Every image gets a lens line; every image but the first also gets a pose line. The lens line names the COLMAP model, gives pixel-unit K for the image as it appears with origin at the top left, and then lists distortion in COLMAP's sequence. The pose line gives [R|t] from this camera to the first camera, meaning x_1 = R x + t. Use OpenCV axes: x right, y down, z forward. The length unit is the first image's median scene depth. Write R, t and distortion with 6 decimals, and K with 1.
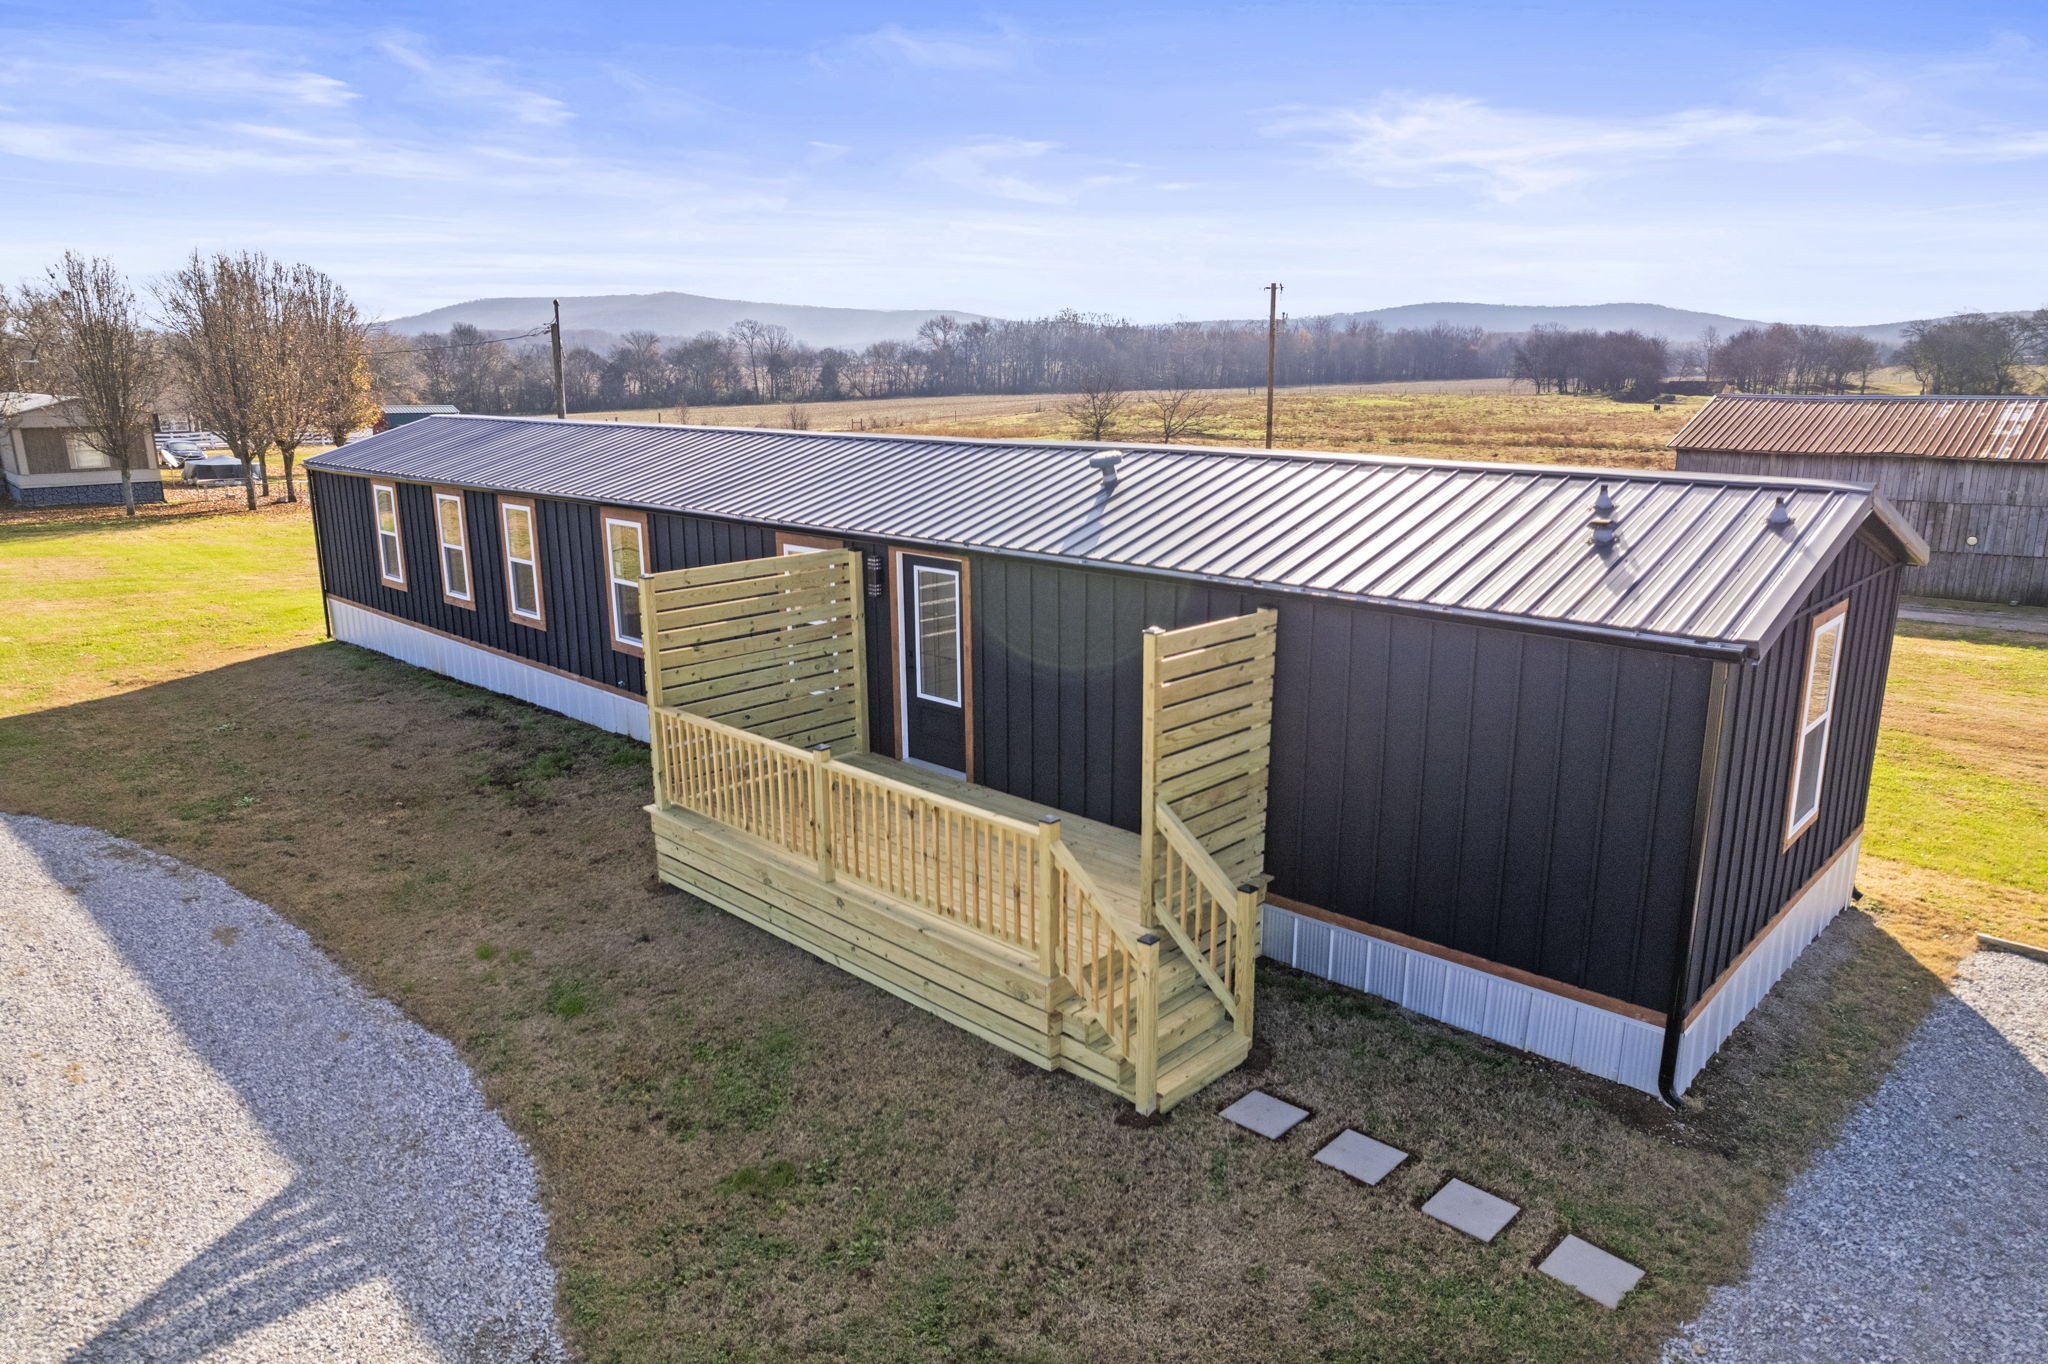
lens RADIAL K [[1313.8, 0, 1022.5], [0, 1313.8, 671.3], [0, 0, 1]] dist [-0.071846, 0.062521]
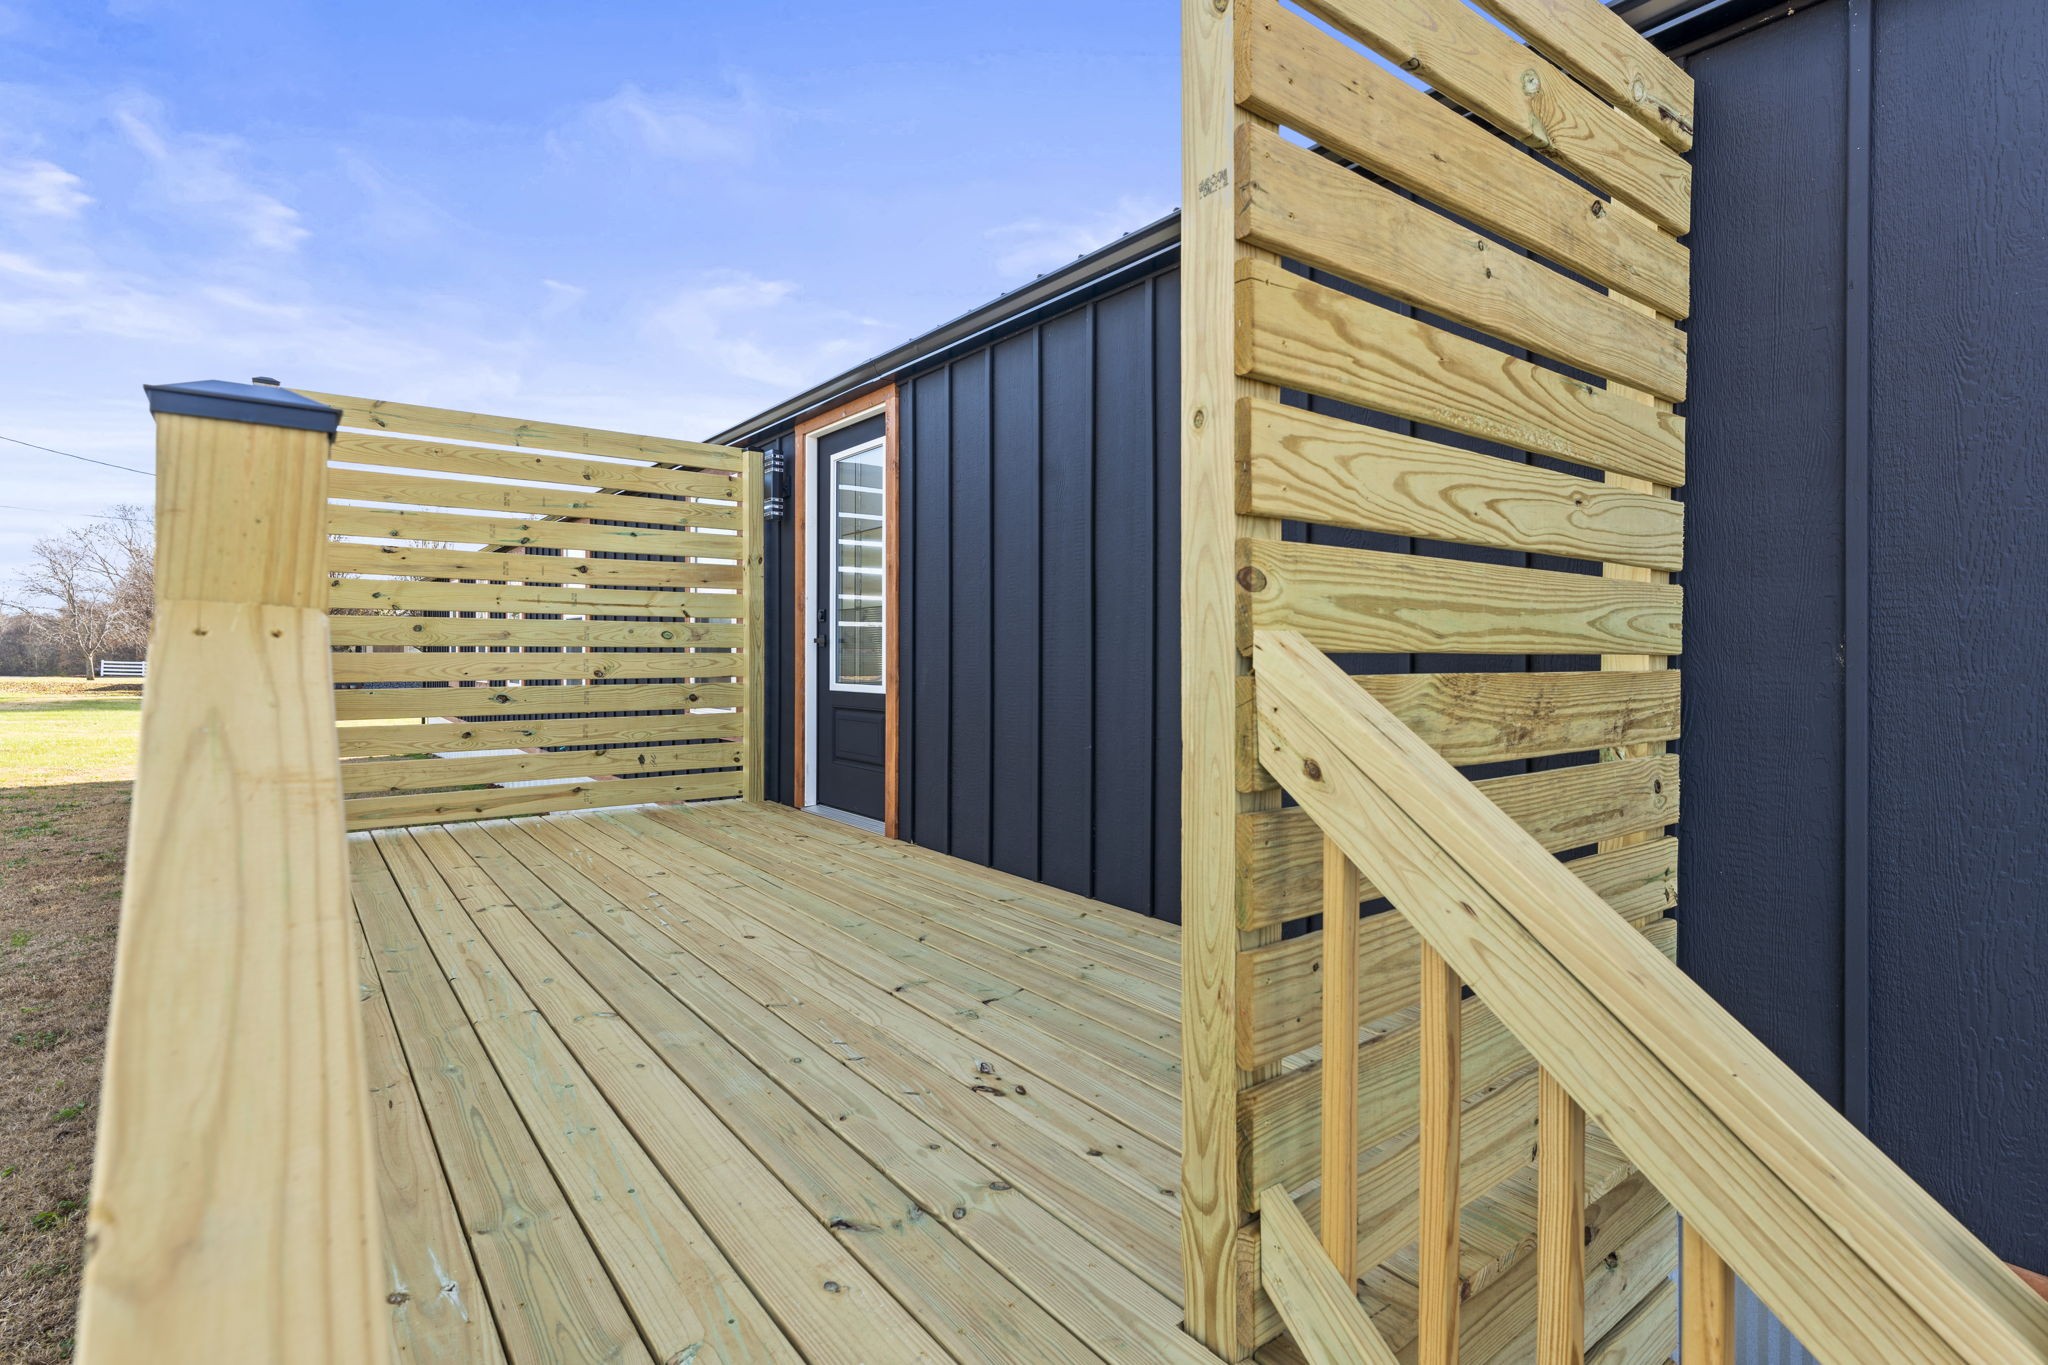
lens RADIAL K [[974.2, 0, 1008.6], [0, 974.2, 652.1], [0, 0, 1]] dist [-0.006856, -0.000701]
pose [[0.986982, 0.011663, -0.160408, 0.063298], [-0.048648, 0.972296, -0.228634, 0.096233], [0.153297, 0.233461, 0.960206, 0.608555]]
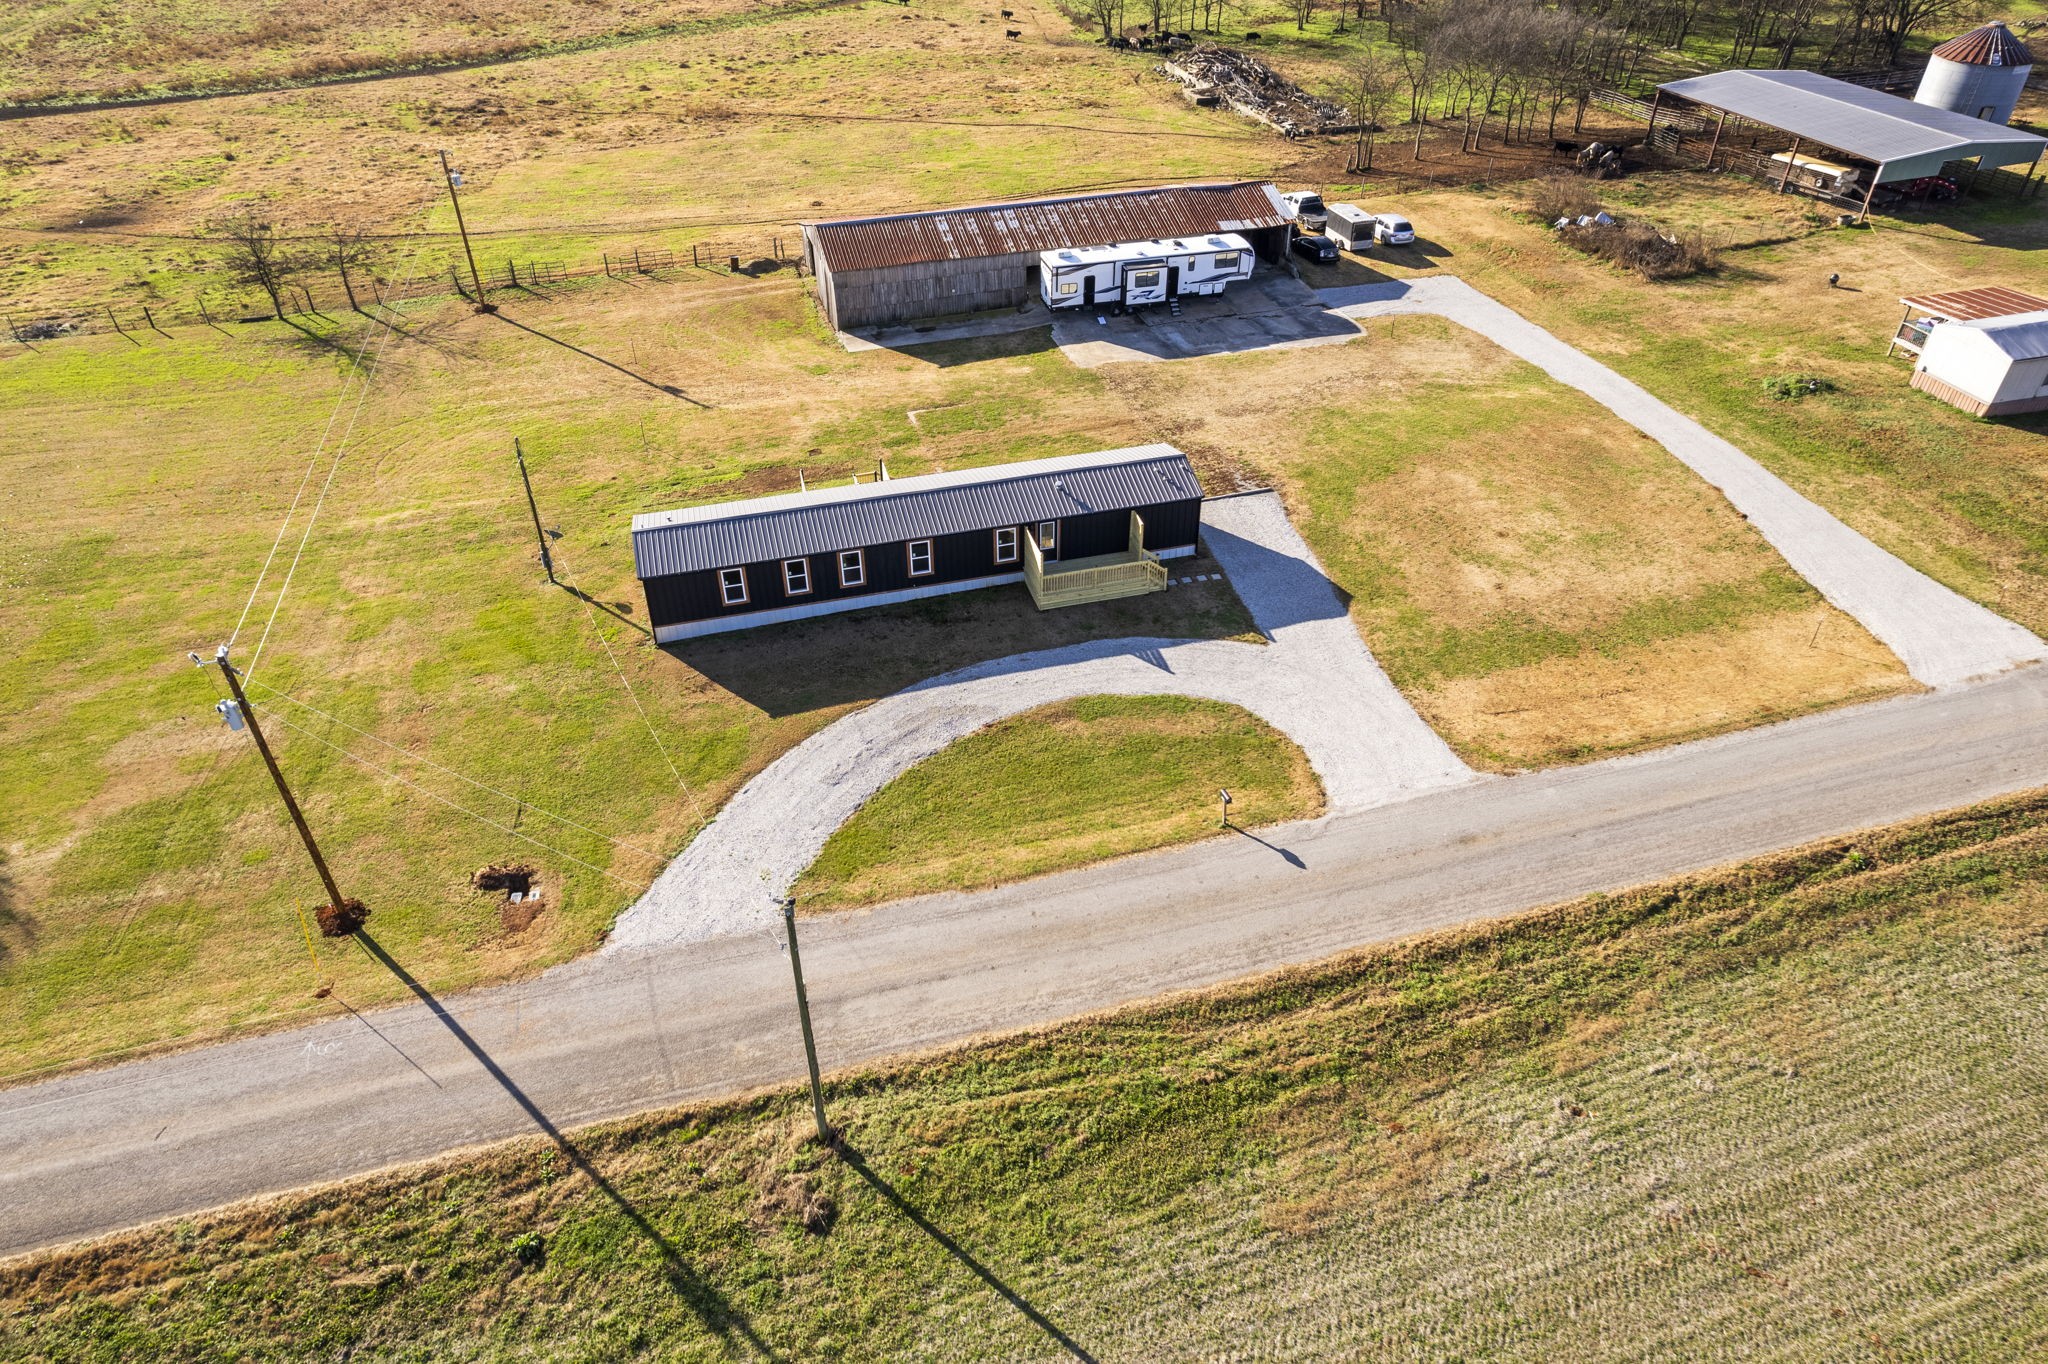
lens RADIAL K [[1313.8, 0, 1031.7], [0, 1313.8, 681.9], [0, 0, 1]] dist [-0.071846, 0.062521]
pose [[0.507406, -0.521737, 0.685805, -3.355809], [0.196398, 0.844942, 0.497495, -1.807297], [-0.839027, -0.117742, 0.531197, -1.368059]]
